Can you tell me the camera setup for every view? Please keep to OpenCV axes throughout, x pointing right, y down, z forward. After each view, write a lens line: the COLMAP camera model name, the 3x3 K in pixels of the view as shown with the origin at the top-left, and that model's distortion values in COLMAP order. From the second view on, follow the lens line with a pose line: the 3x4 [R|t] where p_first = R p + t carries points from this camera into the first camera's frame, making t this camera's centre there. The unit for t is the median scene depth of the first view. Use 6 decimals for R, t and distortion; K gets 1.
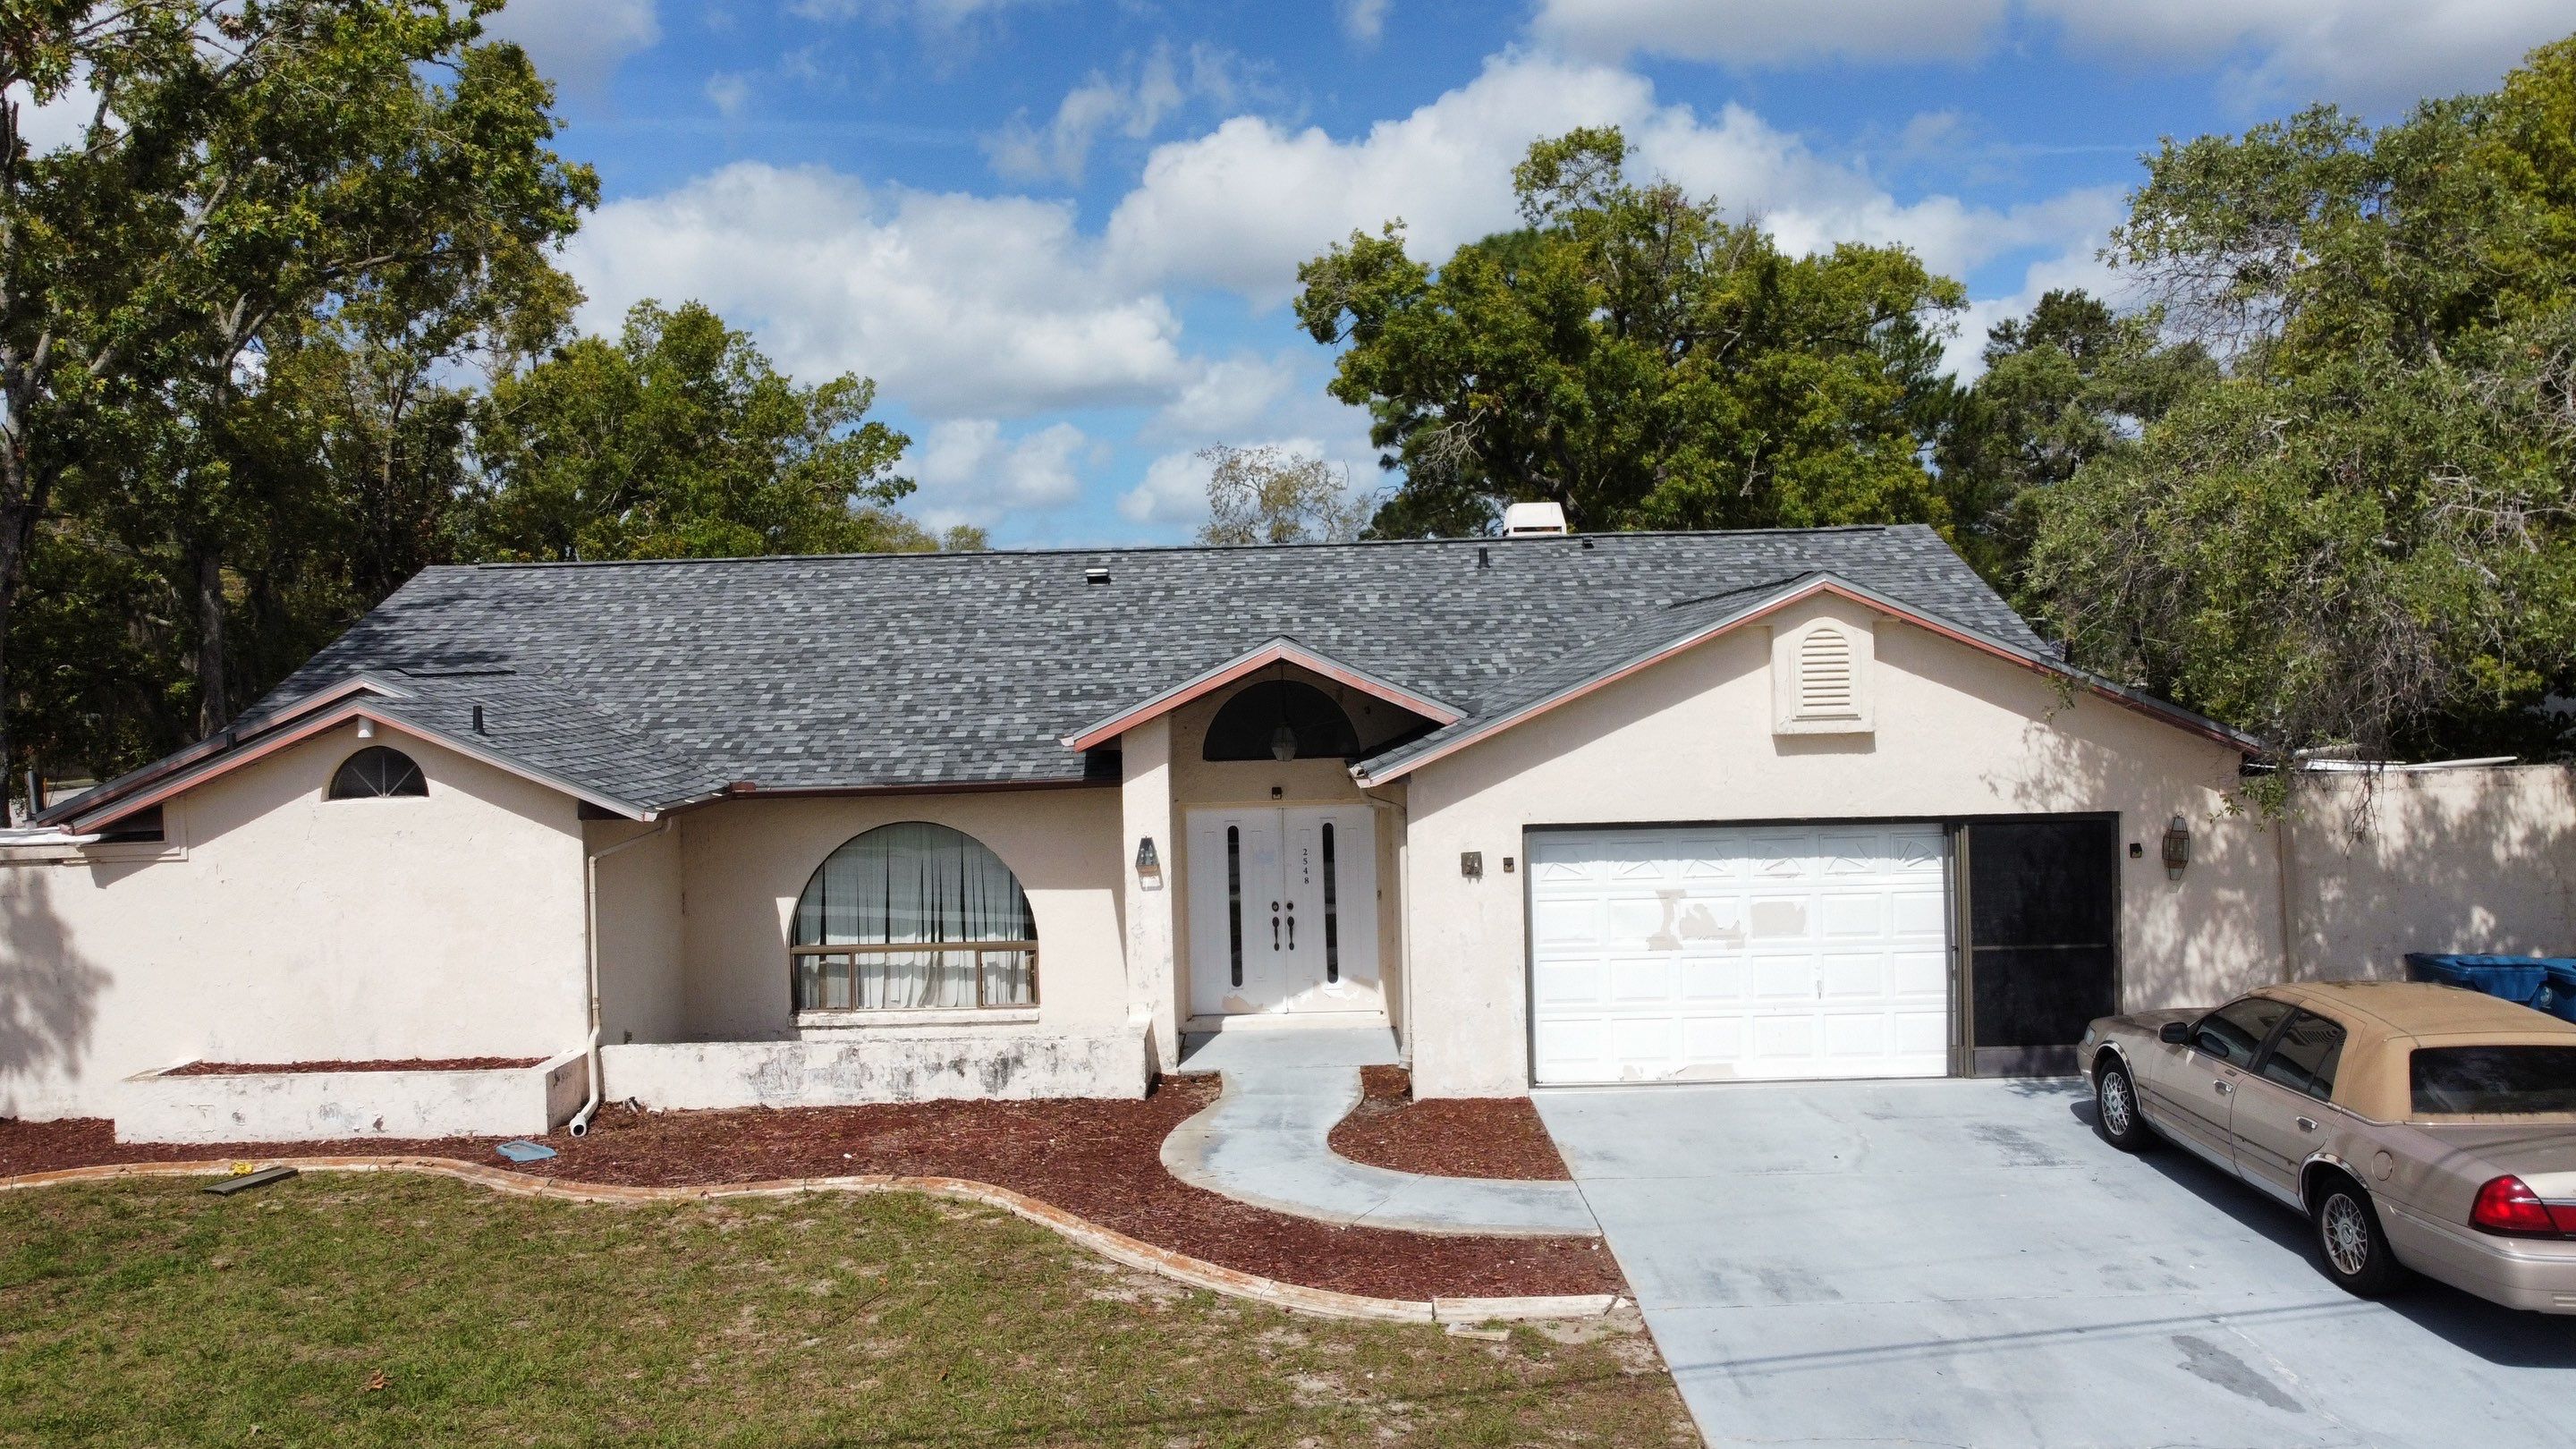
lens RADIAL K [[1943.2, 0, 1239.5], [0, 1943.2, 687.7], [0, 0, 1]] dist [-0.001213, -0.053650]
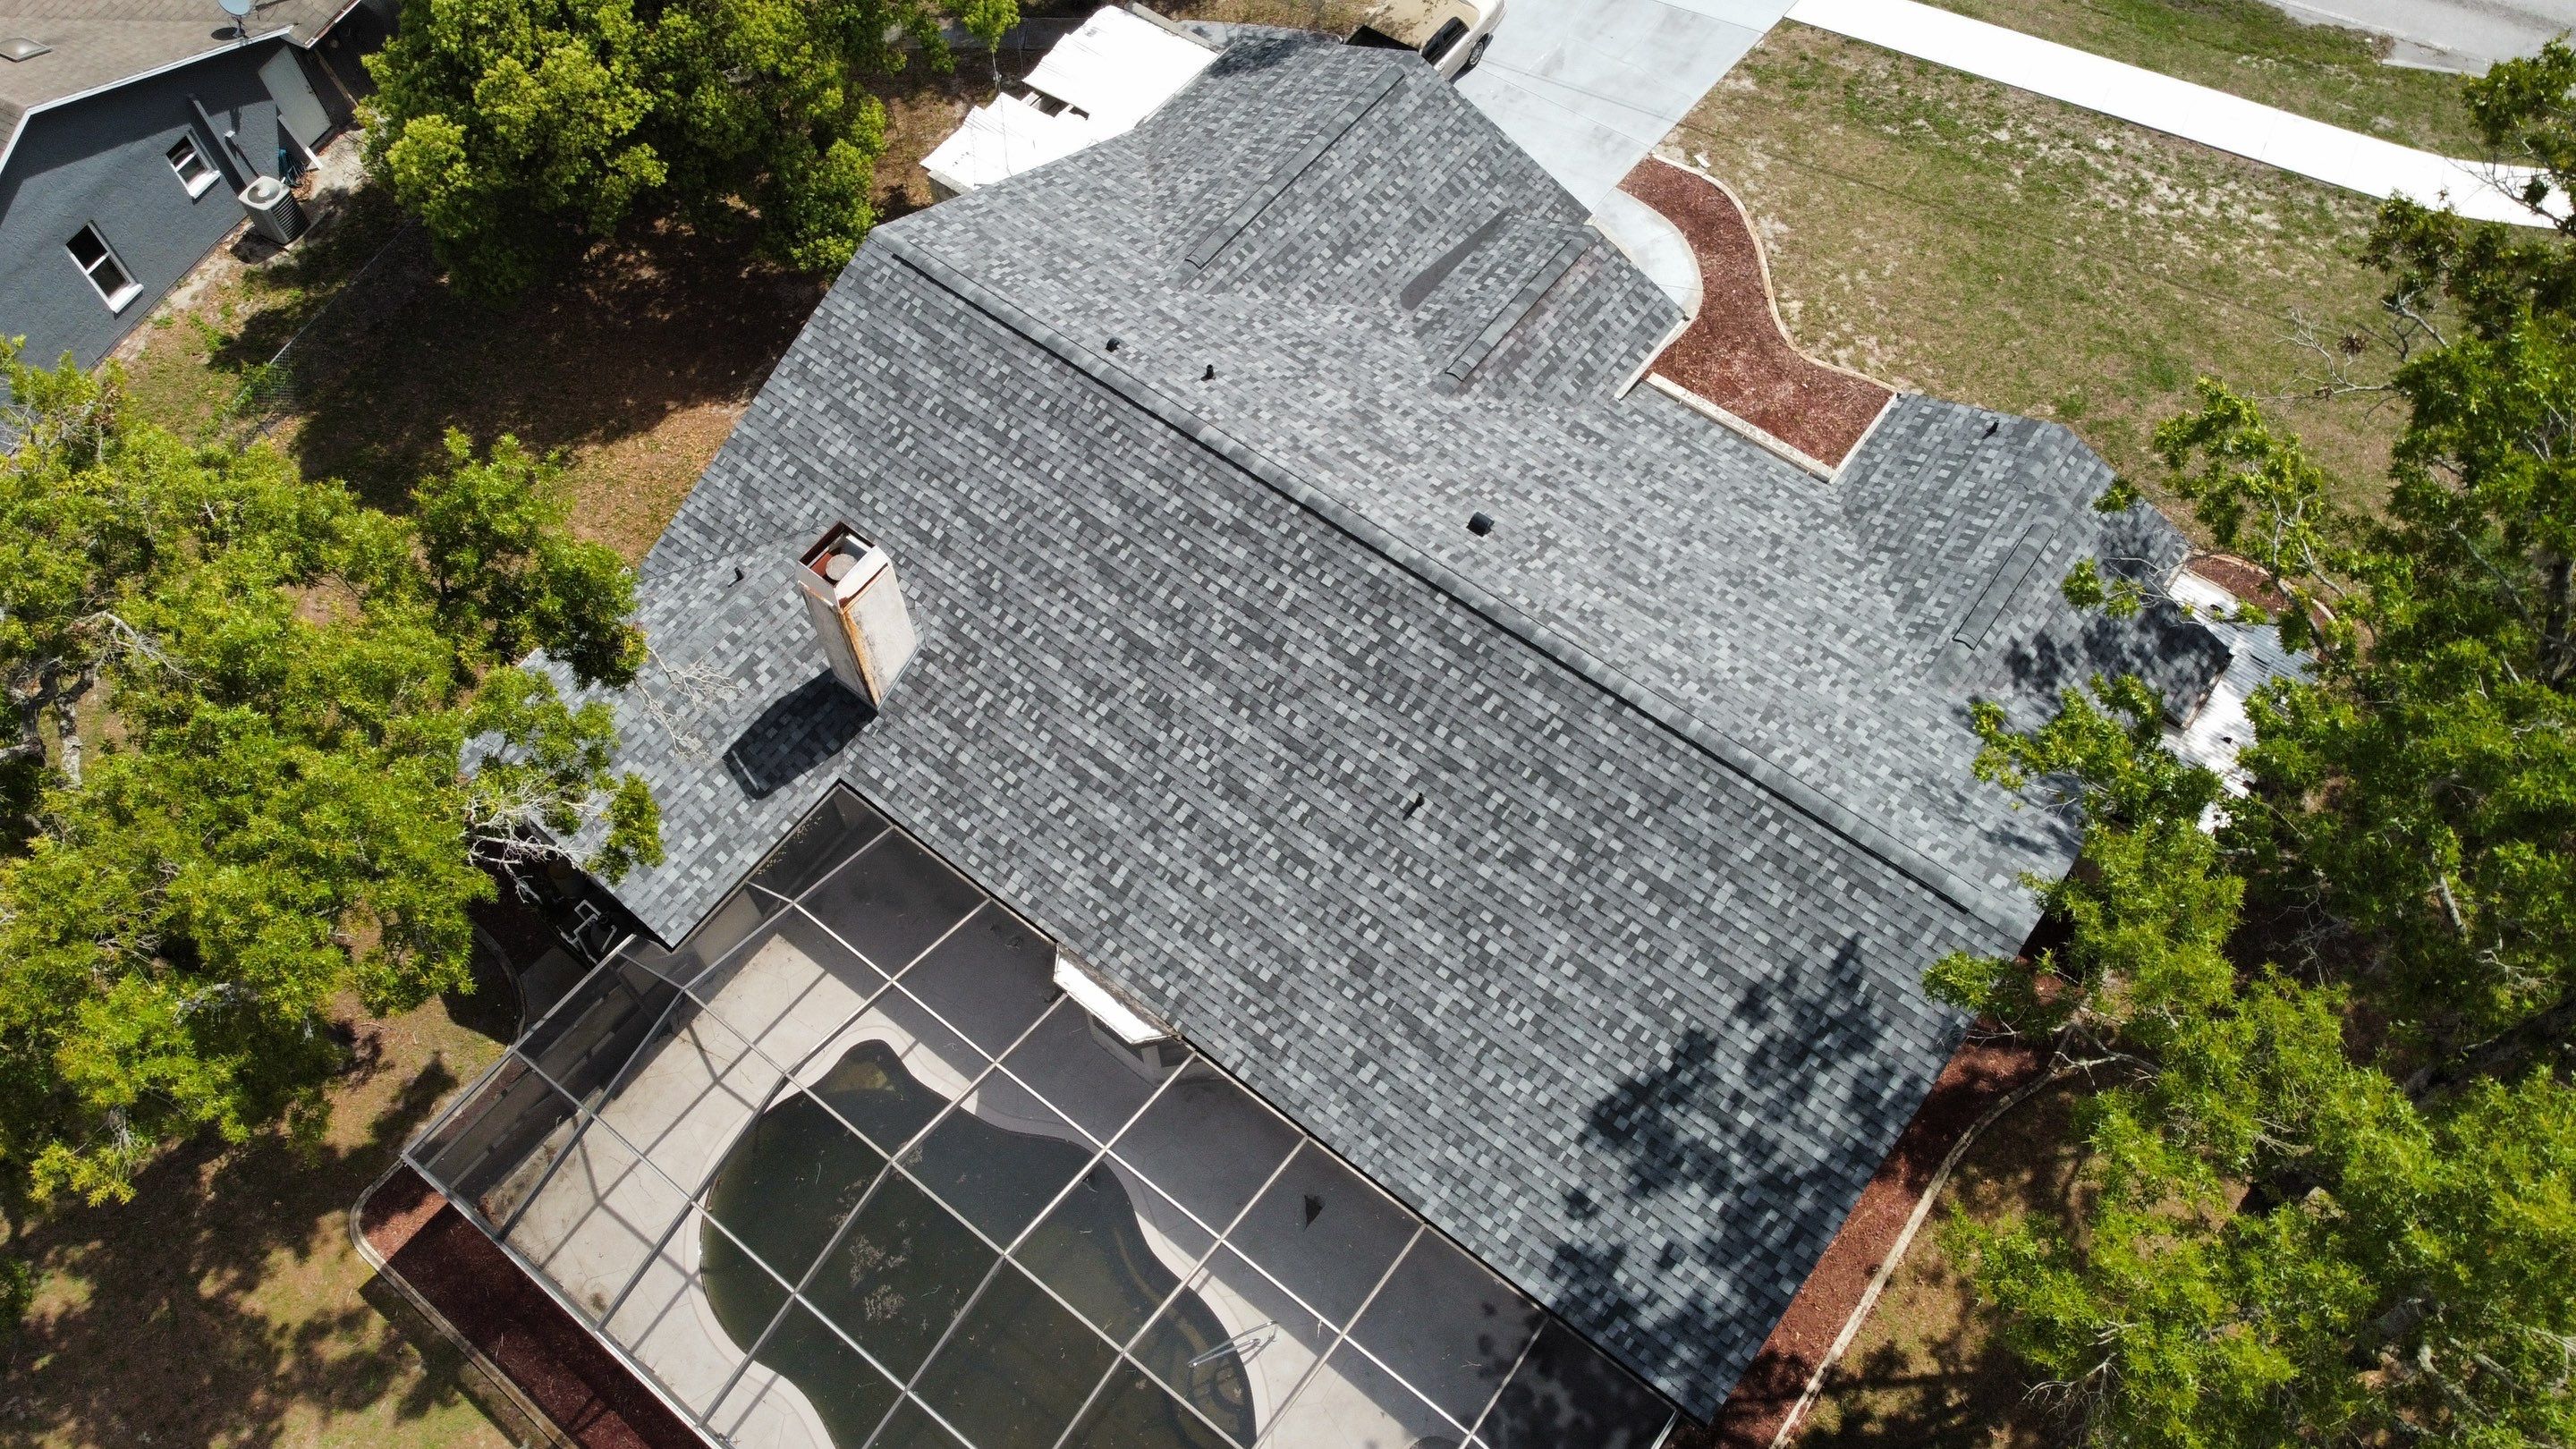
lens RADIAL K [[1951.5, 0, 1231.2], [0, 1951.5, 694.5], [0, 0, 1]] dist [0.000529, -0.051365]
pose [[-0.799053, -0.484537, 0.356003, -0.476799], [0.058933, 0.526129, 0.848361, -1.141221], [-0.598365, 0.698866, -0.391850, 1.859259]]
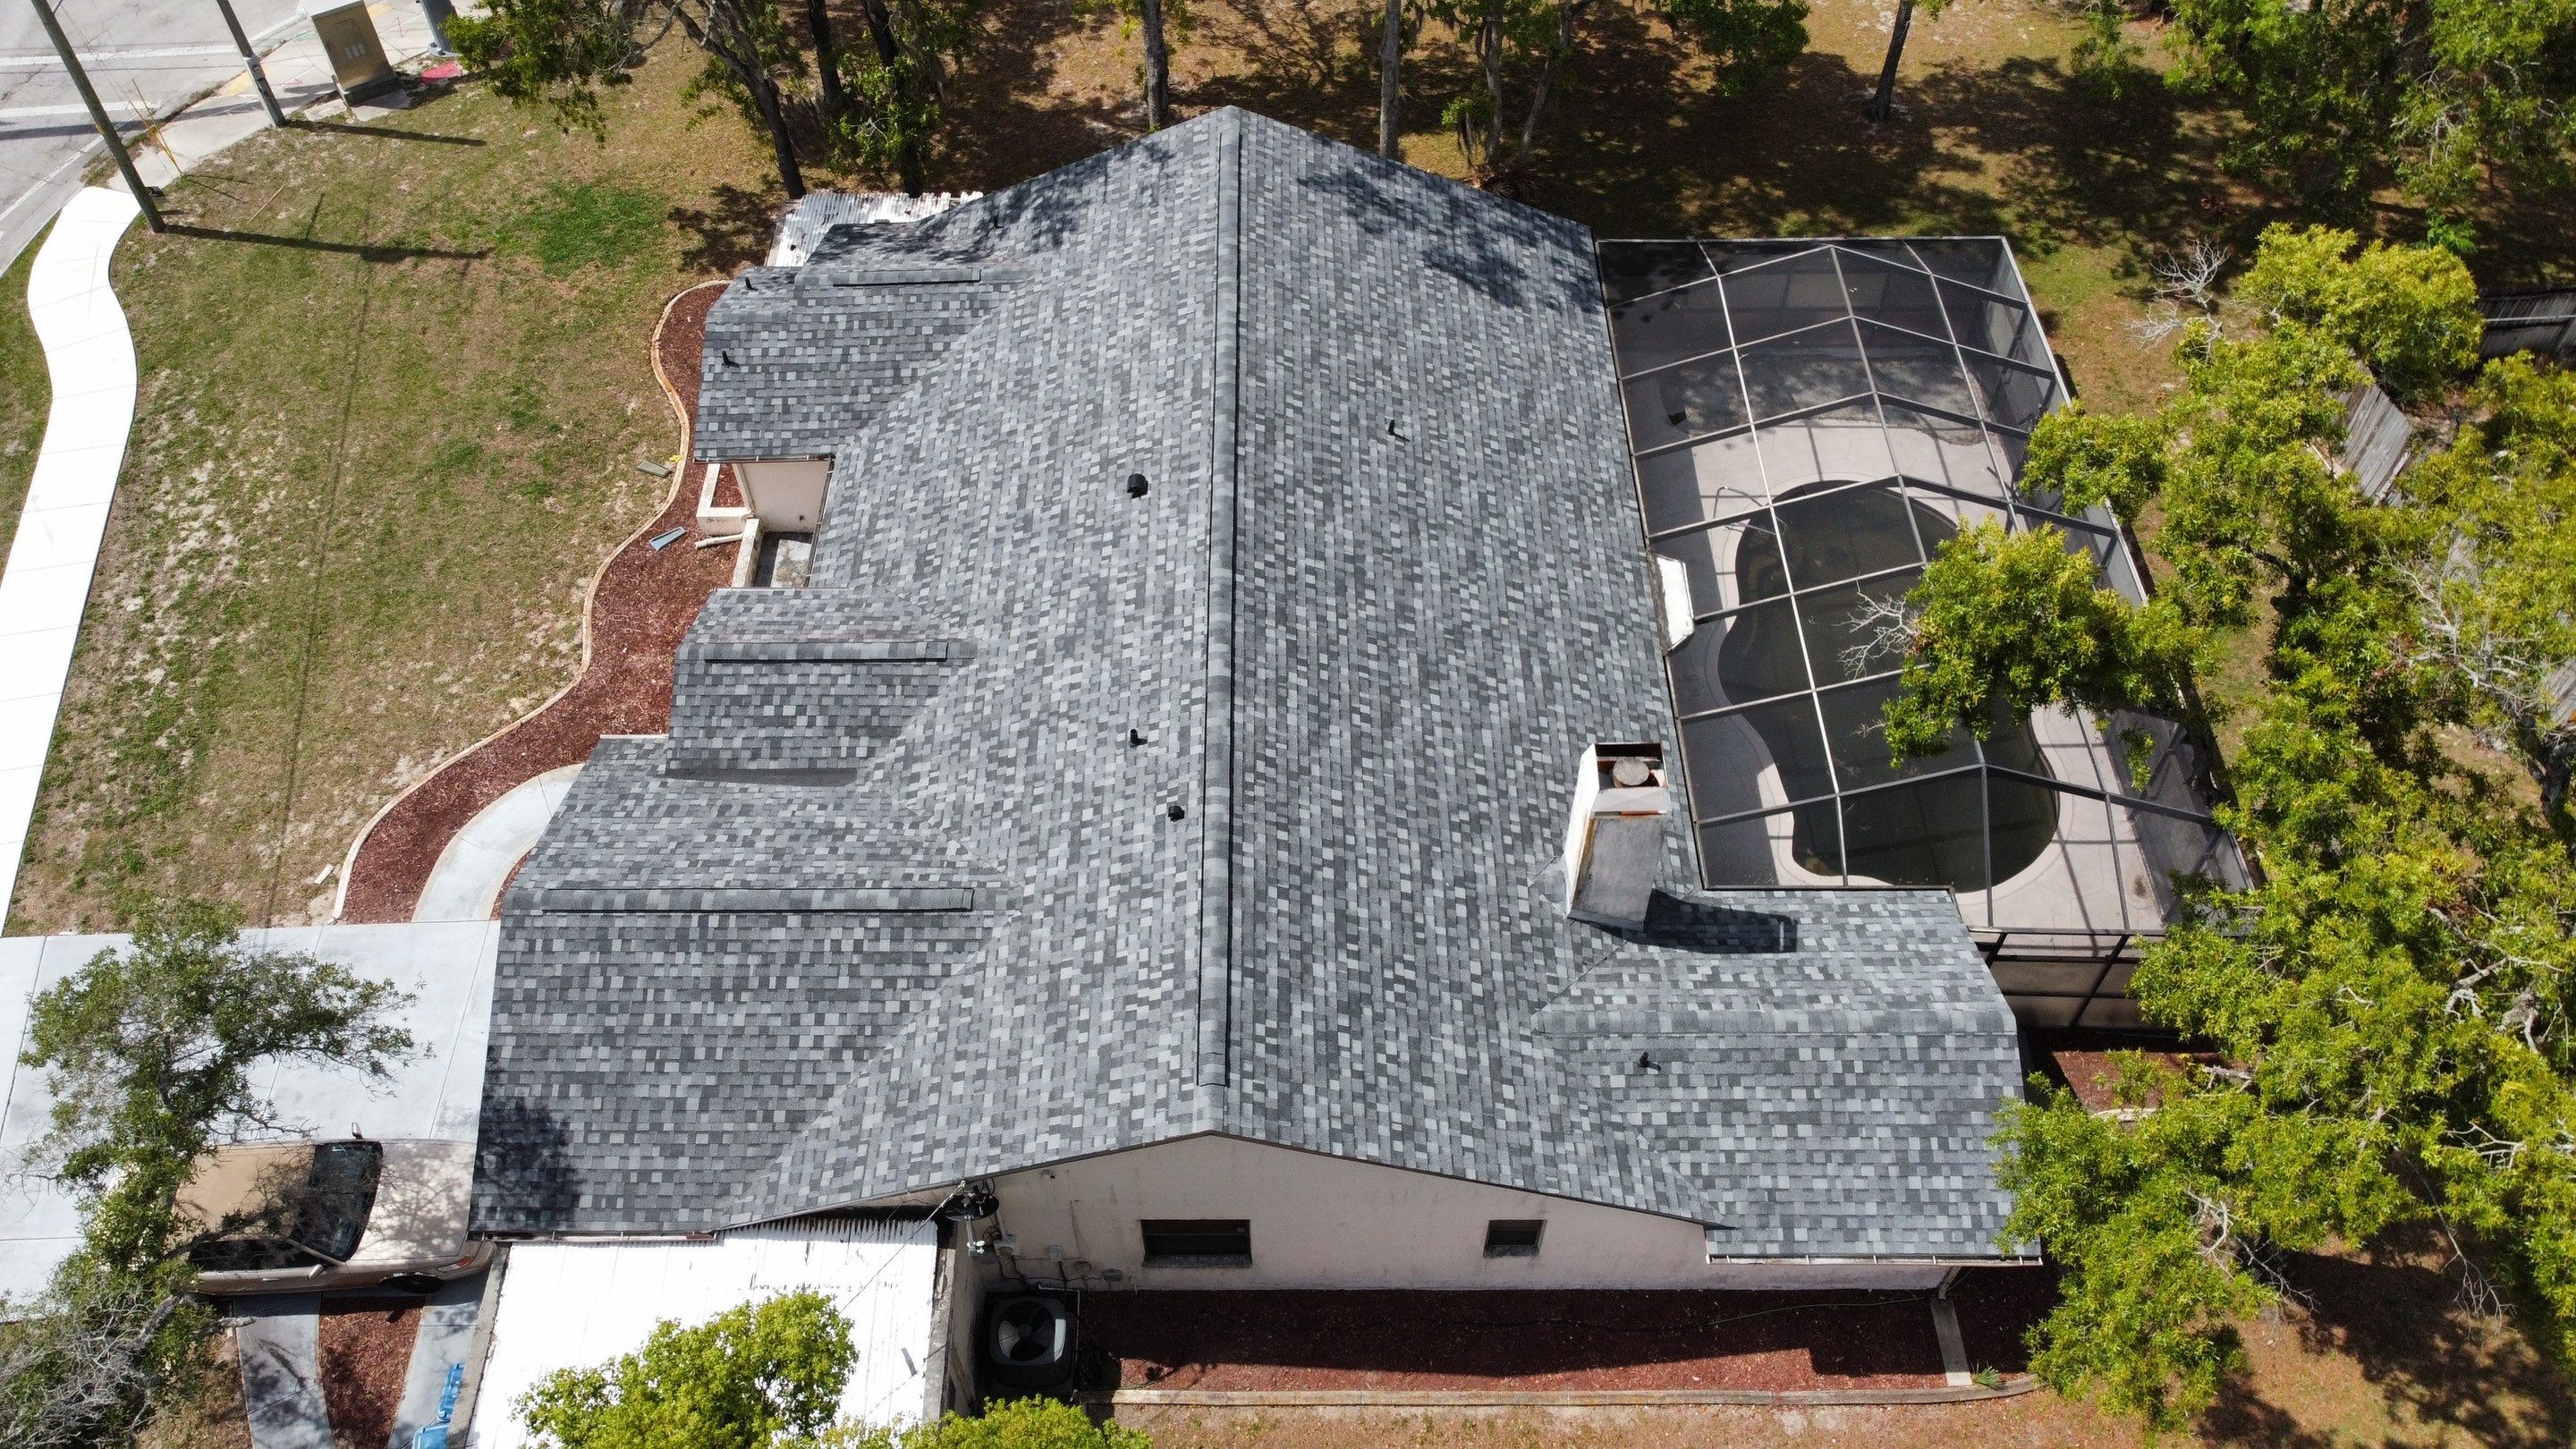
lens RADIAL K [[1965.1, 0, 1240.9], [0, 1965.1, 675.9], [0, 0, 1]] dist [0.014316, -0.000676]
pose [[0.021816, 0.786109, -0.617703, 0.886239], [0.019593, 0.617395, 0.786409, -1.080490], [0.999570, -0.029259, -0.001933, 1.229653]]
